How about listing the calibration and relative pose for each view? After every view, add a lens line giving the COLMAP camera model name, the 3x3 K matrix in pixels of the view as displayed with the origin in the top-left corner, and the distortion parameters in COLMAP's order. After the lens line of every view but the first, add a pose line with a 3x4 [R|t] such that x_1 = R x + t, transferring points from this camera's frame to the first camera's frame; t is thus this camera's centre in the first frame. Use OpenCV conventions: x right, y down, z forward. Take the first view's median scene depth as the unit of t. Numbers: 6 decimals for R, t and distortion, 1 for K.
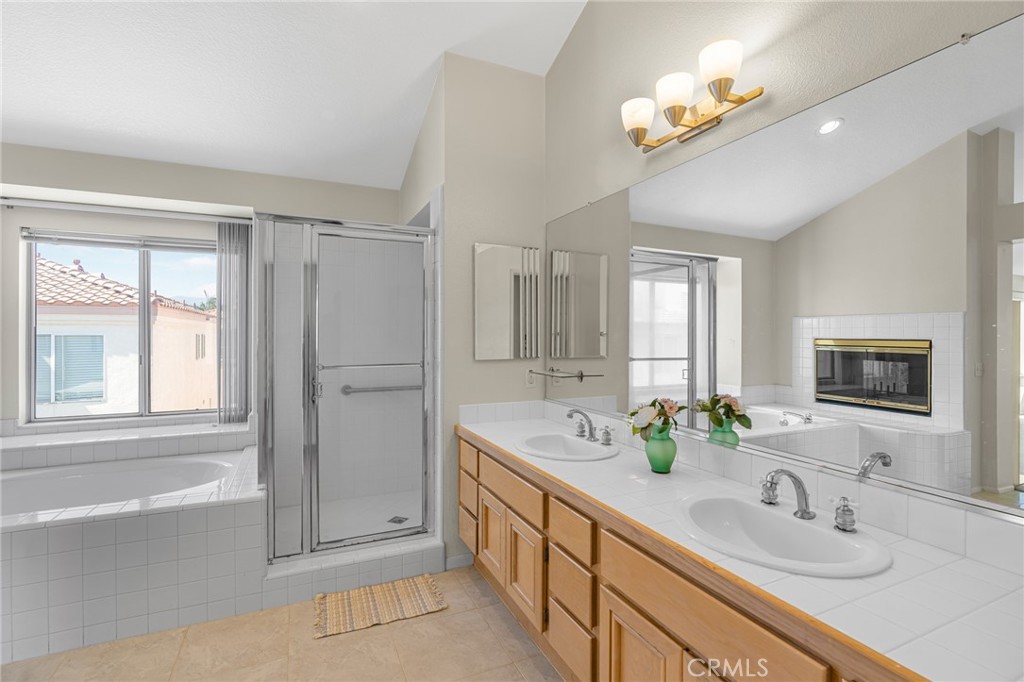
lens RADIAL K [[469.5, 0, 512.8], [0, 469.5, 335.2], [0, 0, 1]] dist [-0.001676, 0.000537]
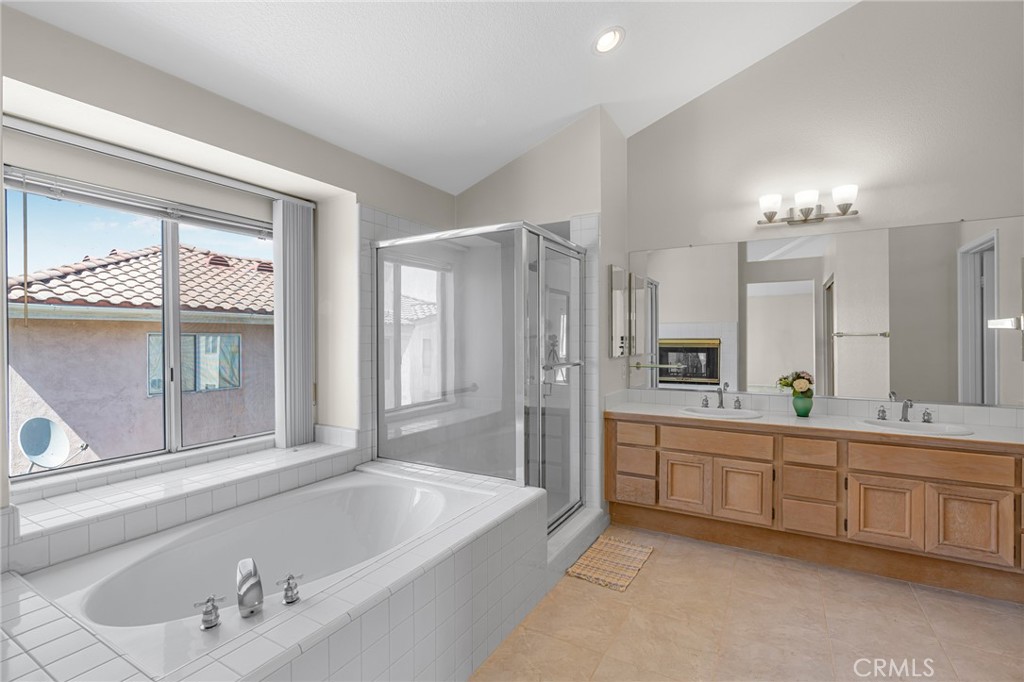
lens RADIAL K [[469.5, 0, 512.8], [0, 469.5, 335.2], [0, 0, 1]] dist [-0.001676, 0.000537]
pose [[0.810342, -0.002394, 0.585952, -1.061161], [0.003891, 0.999992, -0.001296, -0.005008], [-0.585944, 0.003330, 0.810345, 0.151774]]
